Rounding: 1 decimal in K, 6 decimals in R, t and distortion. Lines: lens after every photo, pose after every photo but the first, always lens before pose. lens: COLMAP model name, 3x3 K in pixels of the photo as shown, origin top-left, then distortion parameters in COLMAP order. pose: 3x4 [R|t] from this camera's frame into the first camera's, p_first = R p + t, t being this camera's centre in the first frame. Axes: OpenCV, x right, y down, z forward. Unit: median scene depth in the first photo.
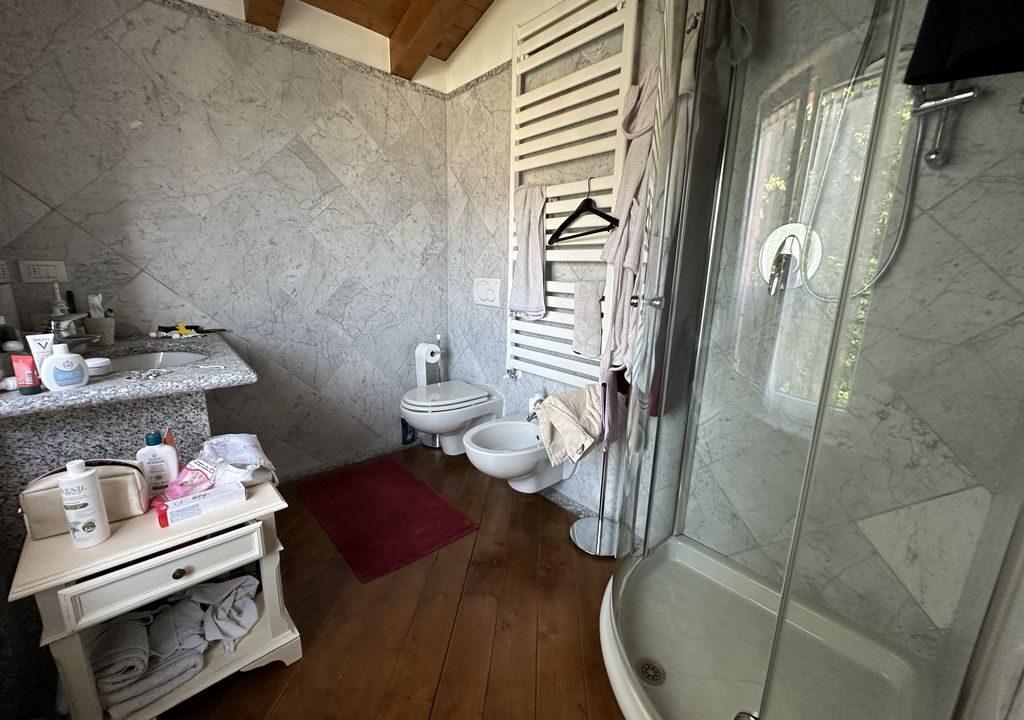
lens RADIAL K [[406.4, 0, 509.5], [0, 406.4, 359.0], [0, 0, 1]] dist [-0.006015, 0.001266]
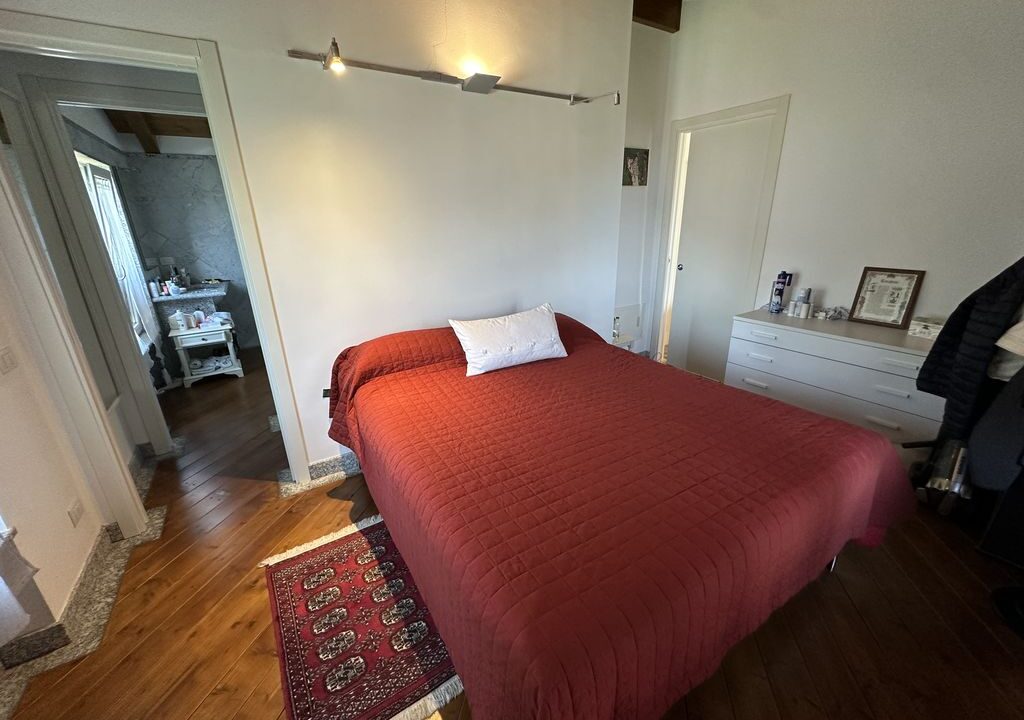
lens RADIAL K [[406.4, 0, 508.6], [0, 406.4, 355.8], [0, 0, 1]] dist [-0.006015, 0.001266]
pose [[0.986246, 0.002316, -0.165269, 1.791804], [0.015734, 0.994045, 0.107824, 0.190709], [0.164534, -0.108942, 0.980337, -1.557678]]
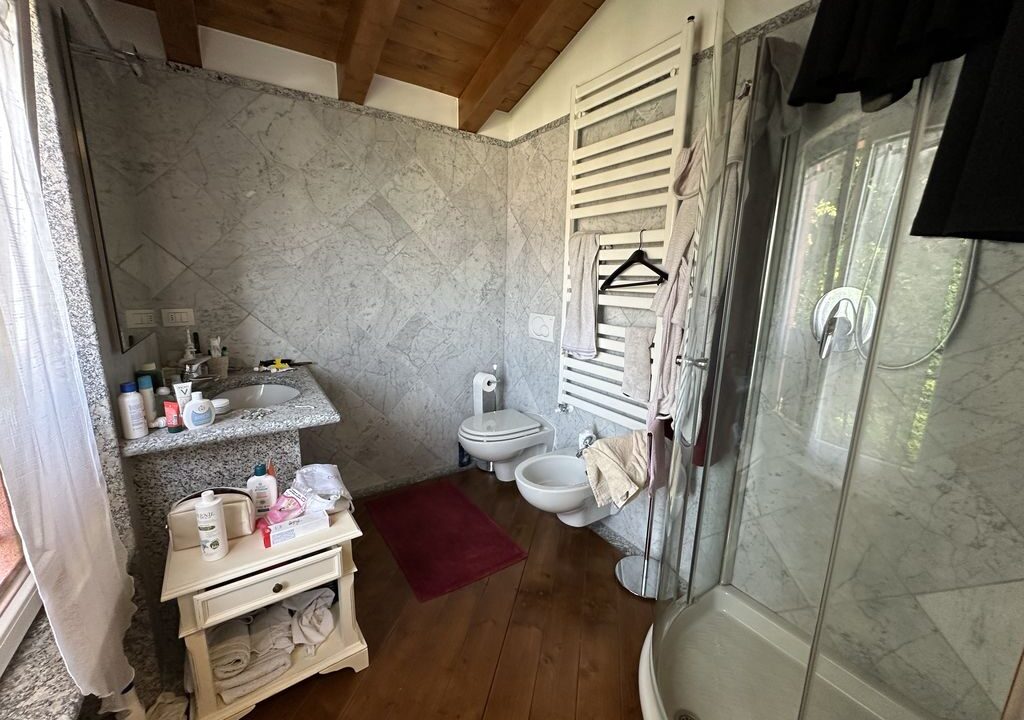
lens RADIAL K [[406.4, 0, 510.6], [0, 406.4, 358.9], [0, 0, 1]] dist [-0.006015, 0.001266]
pose [[0.990490, 0.024361, -0.135415, 0.014625], [-0.027371, 0.999417, -0.020412, -0.093834], [0.134838, 0.023924, 0.990579, -0.078837]]
